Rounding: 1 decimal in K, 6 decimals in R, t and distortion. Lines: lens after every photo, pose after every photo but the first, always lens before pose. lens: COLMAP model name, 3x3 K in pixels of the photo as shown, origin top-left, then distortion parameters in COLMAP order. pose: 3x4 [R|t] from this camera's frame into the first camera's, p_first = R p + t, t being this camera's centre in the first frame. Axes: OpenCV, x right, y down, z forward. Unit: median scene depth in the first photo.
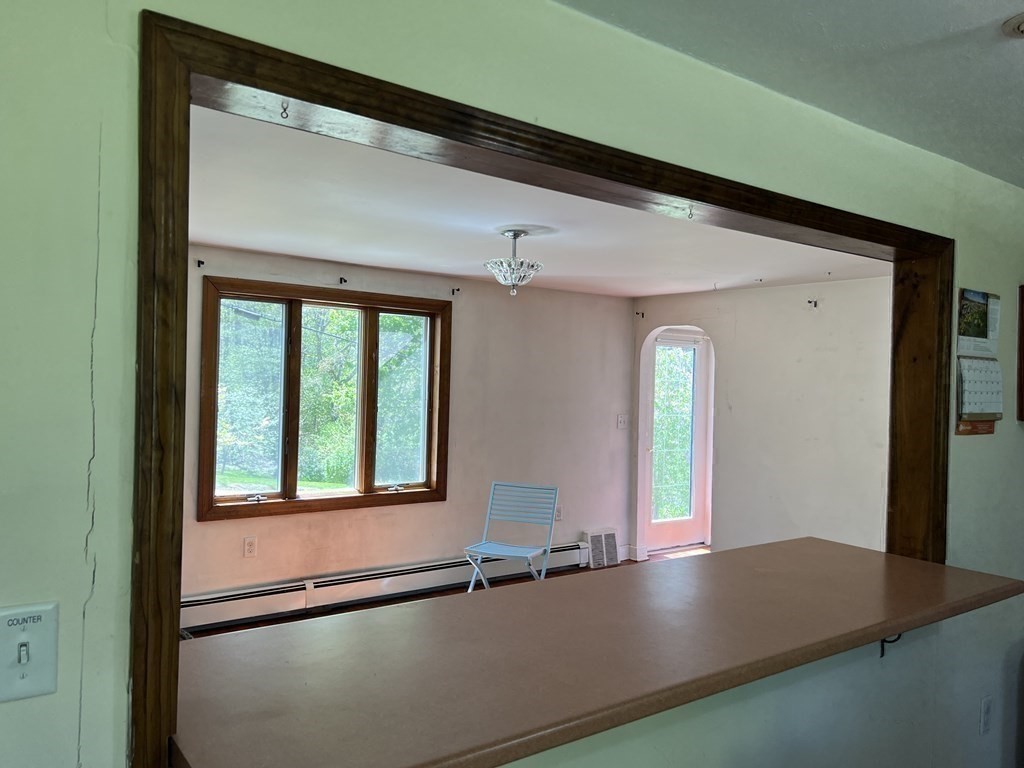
lens RADIAL K [[766.9, 0, 514.2], [0, 766.9, 388.1], [0, 0, 1]] dist [0.084487, -0.003881]
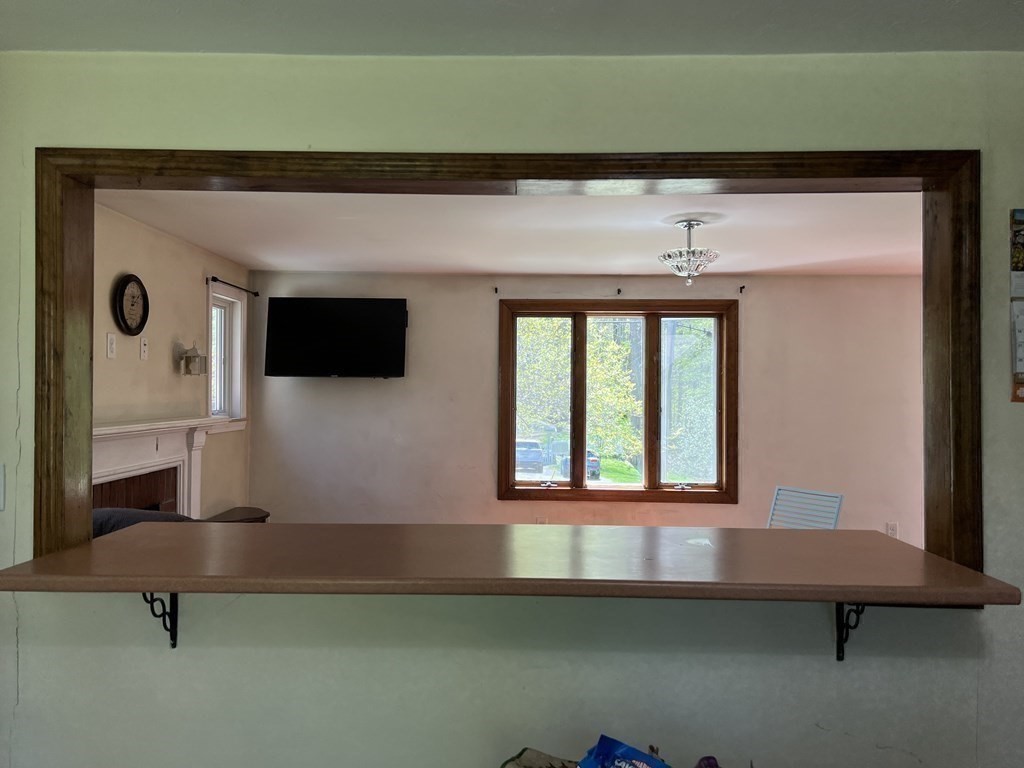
lens RADIAL K [[766.9, 0, 512.4], [0, 766.9, 384.6], [0, 0, 1]] dist [0.084487, -0.003881]
pose [[0.784739, -0.032461, -0.618976, 0.328127], [0.010158, 0.999167, -0.039521, 0.034420], [0.619743, 0.024726, 0.784415, 0.052713]]
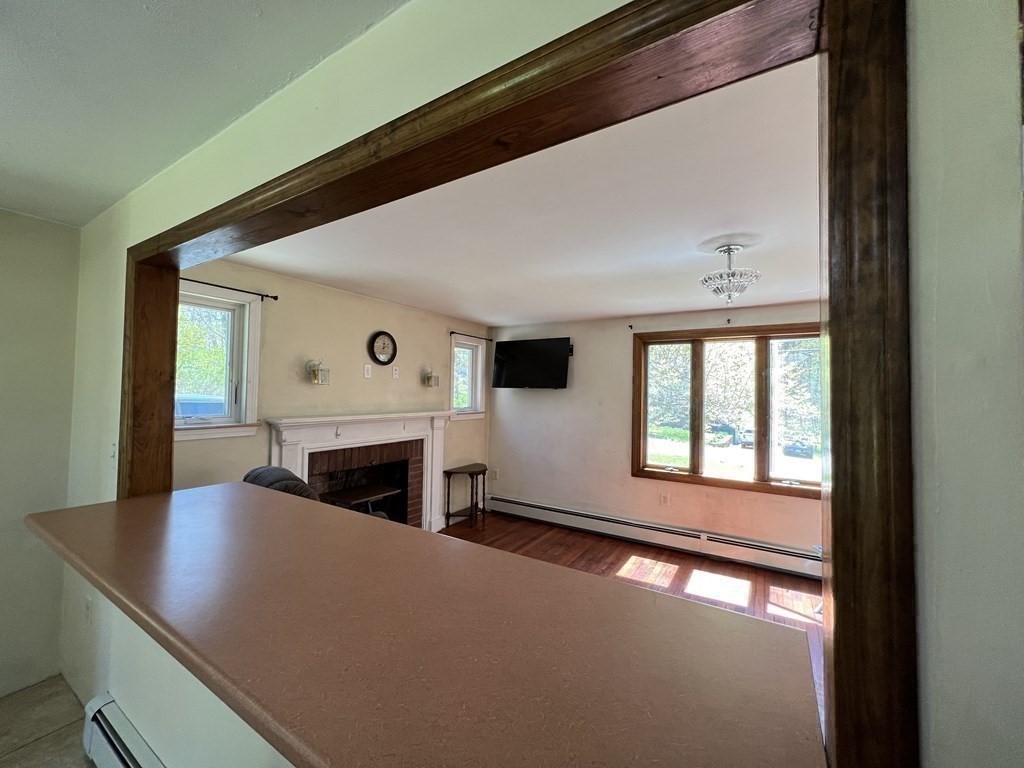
lens RADIAL K [[409.9, 0, 509.7], [0, 409.9, 381.8], [0, 0, 1]] dist [-0.014936, -0.000132]
pose [[0.344721, -0.050178, -0.937363, 0.318737], [-0.019235, 0.997983, -0.060497, 0.021101], [0.938508, 0.038885, 0.343061, 0.383950]]
